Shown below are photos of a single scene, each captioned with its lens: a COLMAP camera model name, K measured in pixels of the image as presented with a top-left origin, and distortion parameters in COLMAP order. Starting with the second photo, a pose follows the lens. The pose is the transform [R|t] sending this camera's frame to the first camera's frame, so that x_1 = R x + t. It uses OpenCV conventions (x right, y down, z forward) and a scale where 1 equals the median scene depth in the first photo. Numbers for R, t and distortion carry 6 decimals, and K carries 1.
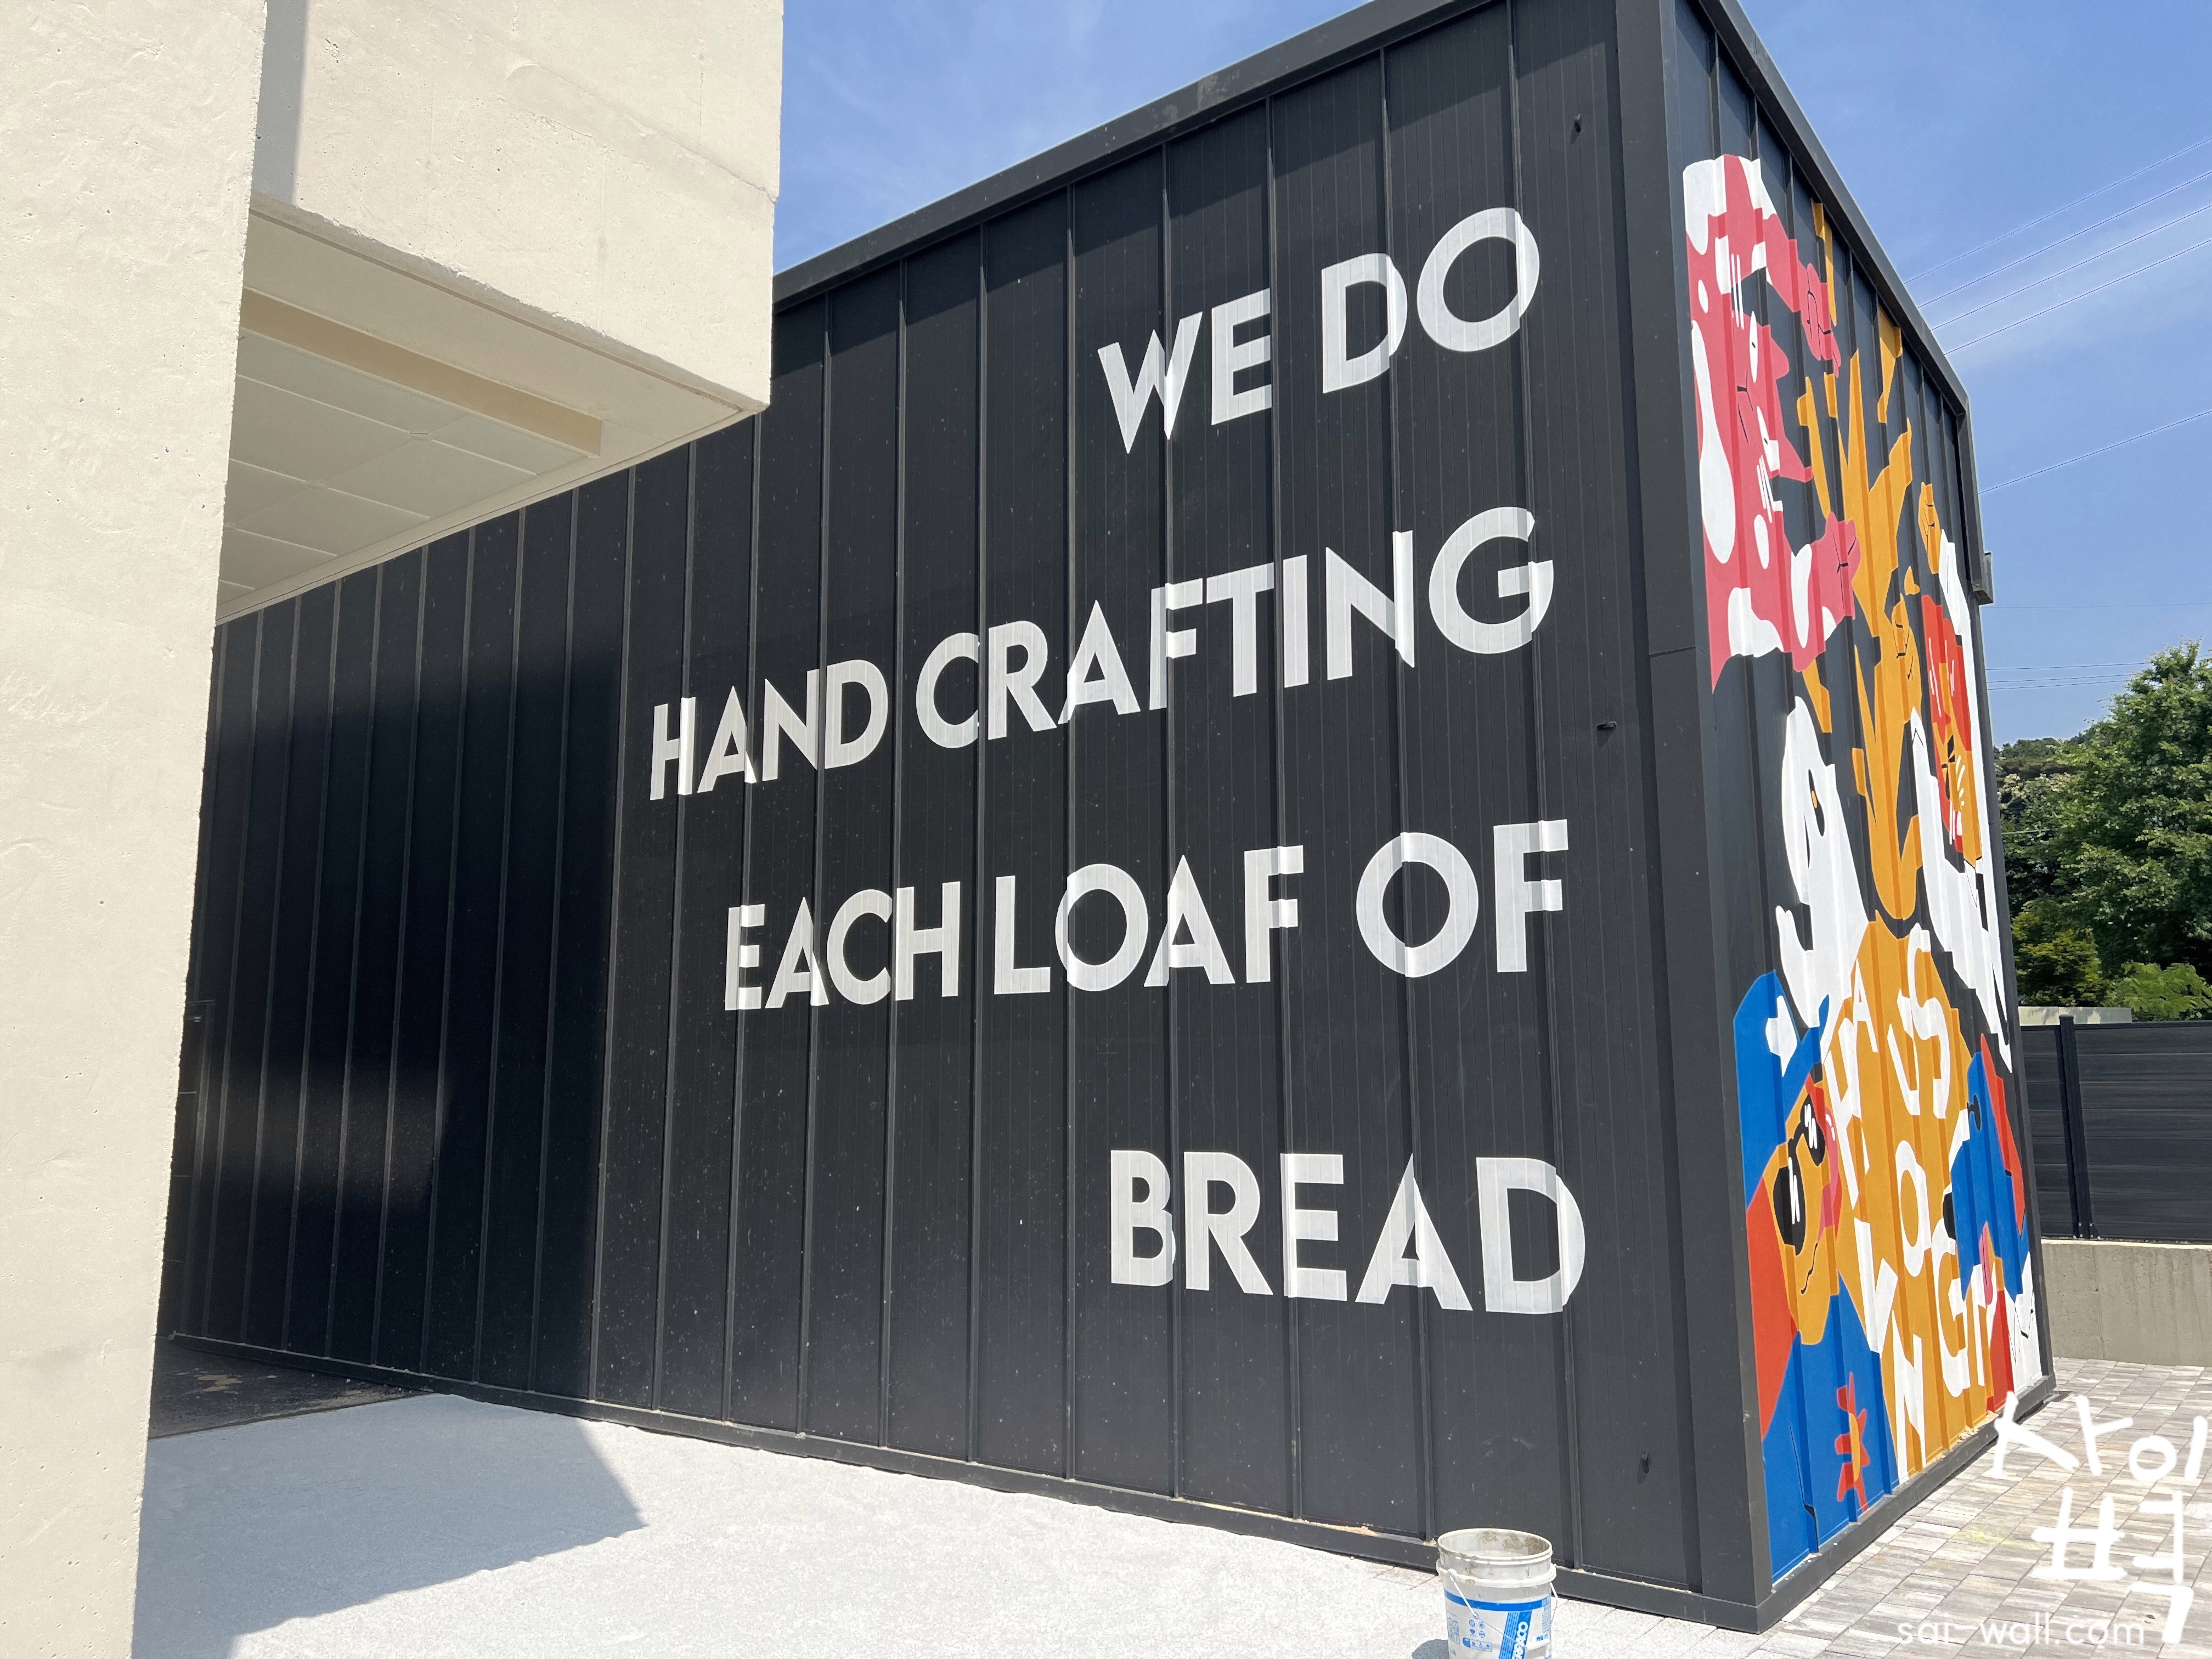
lens RADIAL K [[1660.9, 0, 1105.3], [0, 1660.9, 851.5], [0, 0, 1]] dist [0.044742, -0.056796]
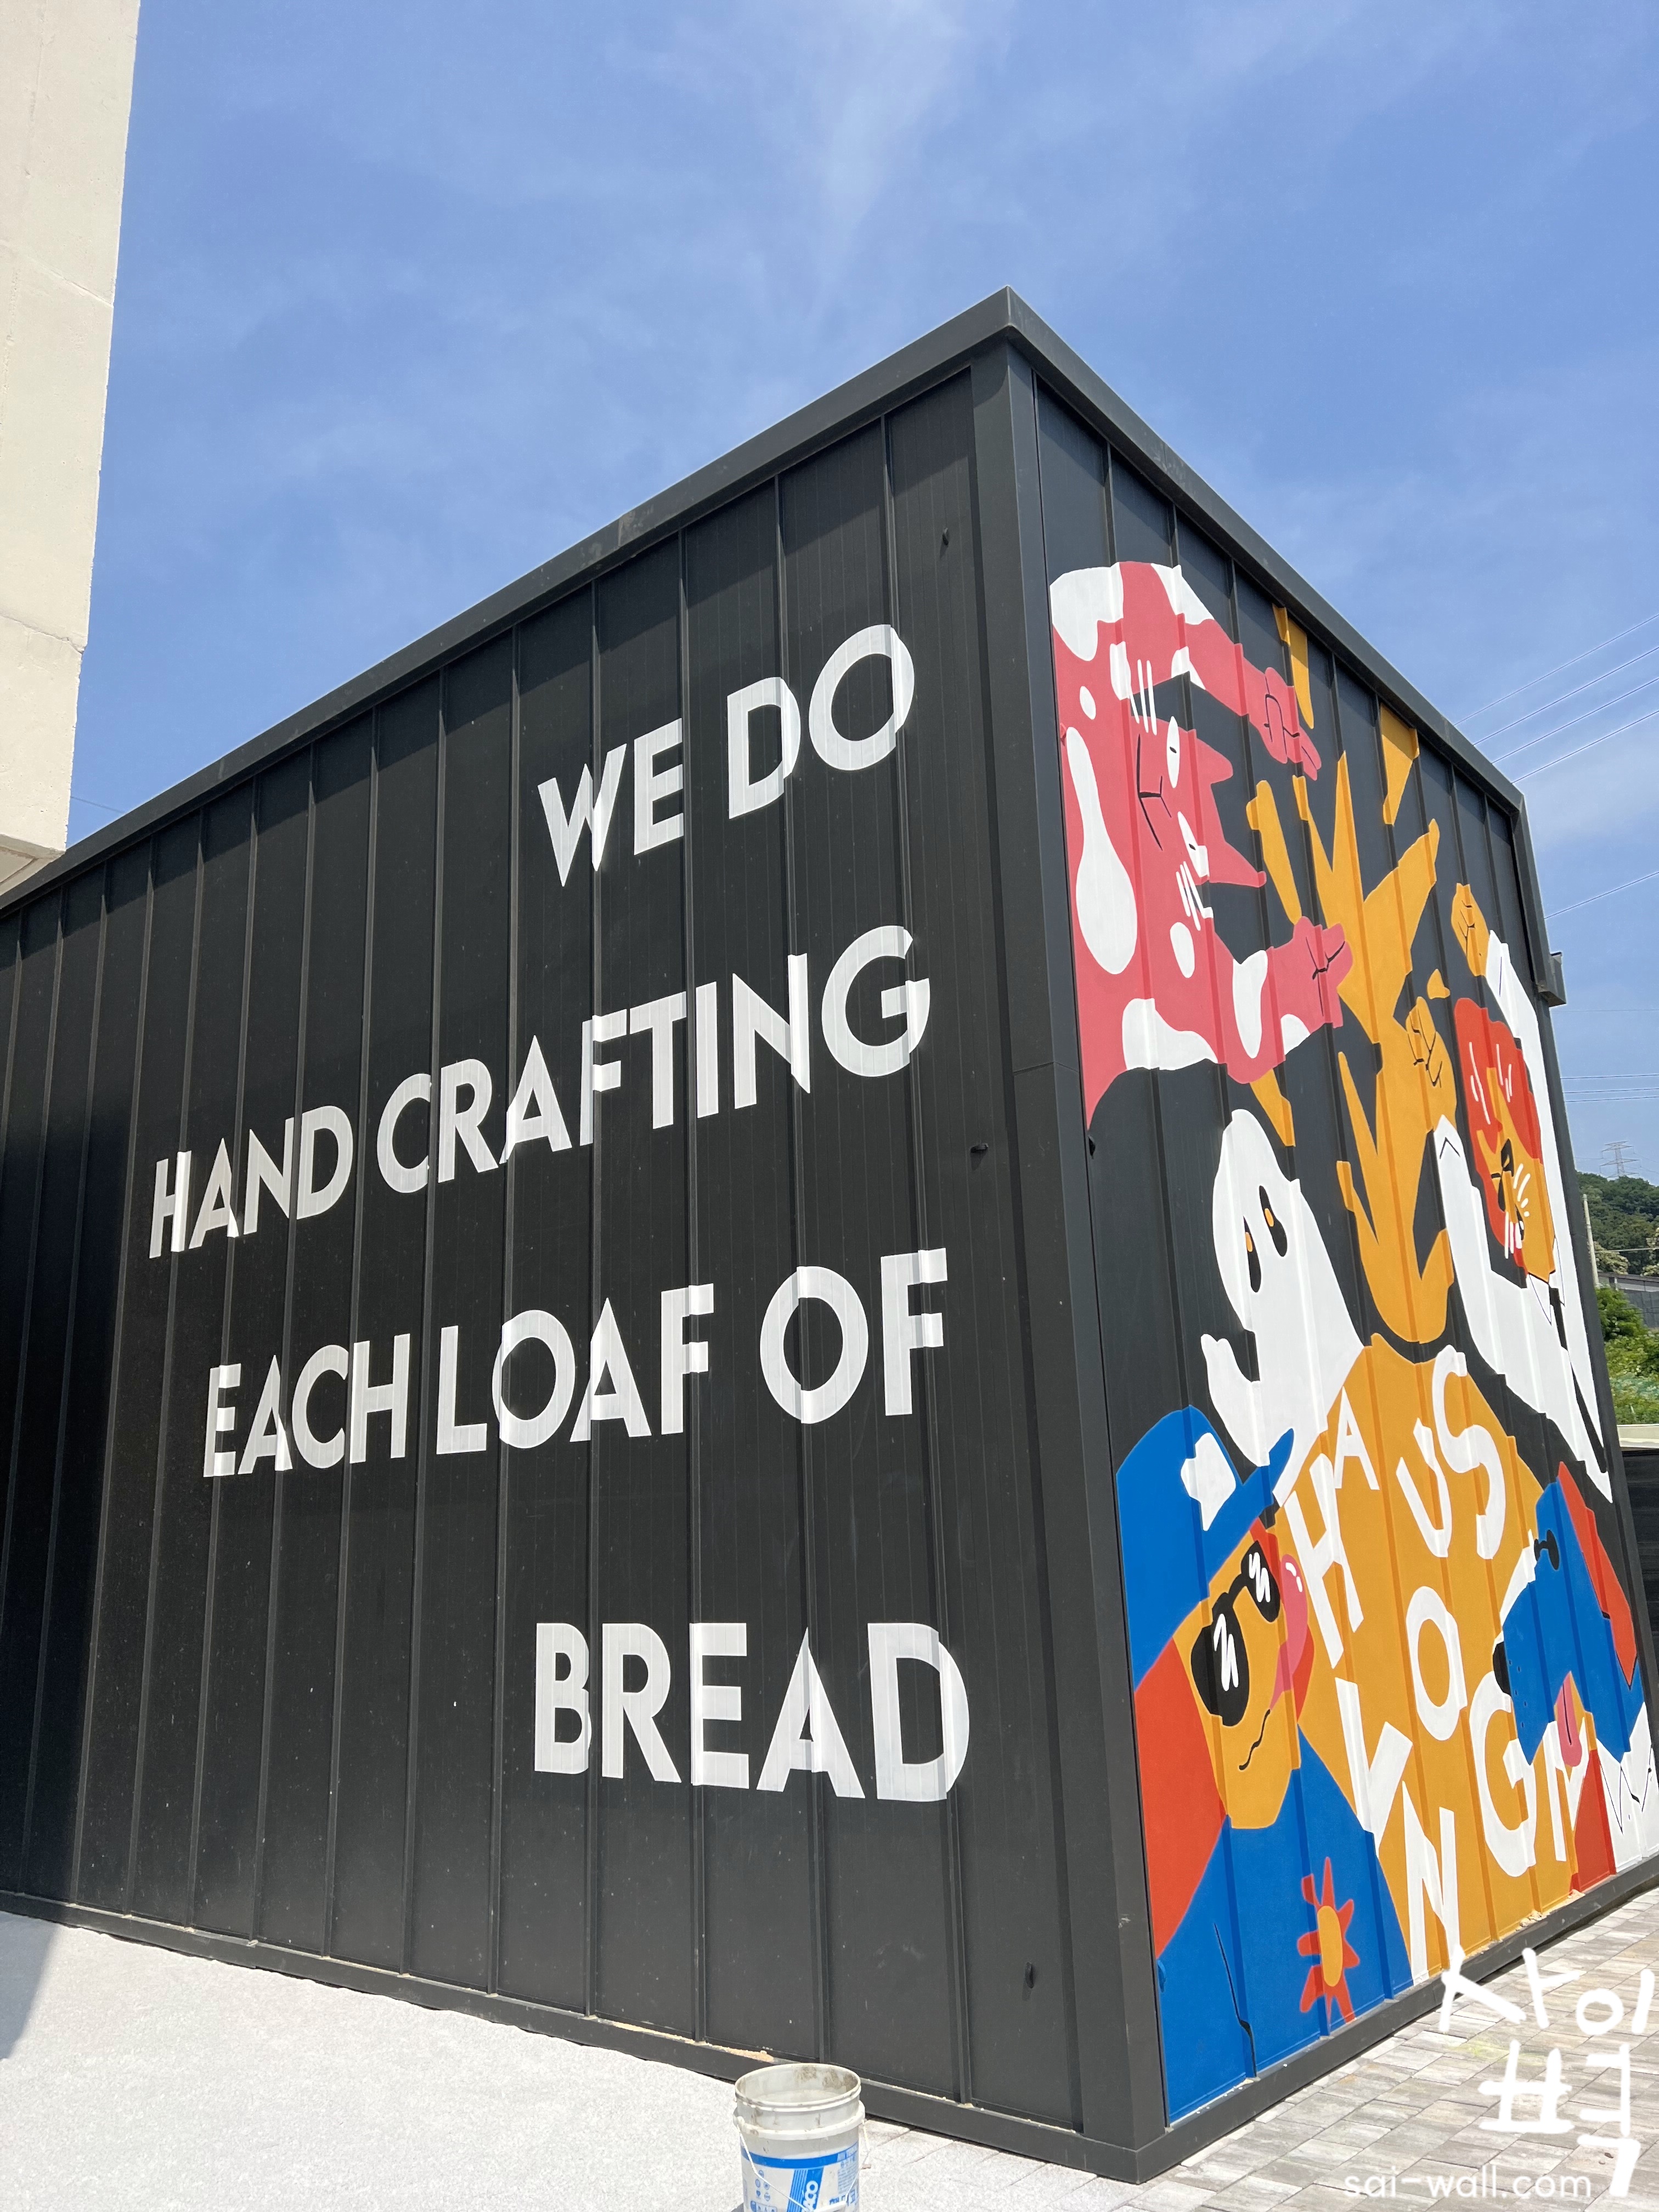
lens RADIAL K [[1660.9, 0, 818.9], [0, 1660.9, 1111.9], [0, 0, 1]] dist [0.044742, -0.056796]
pose [[0.998407, -0.037521, -0.042149, 0.216503], [0.032918, 0.993922, -0.105052, -0.000080], [0.045835, 0.103497, 0.993573, 0.054375]]
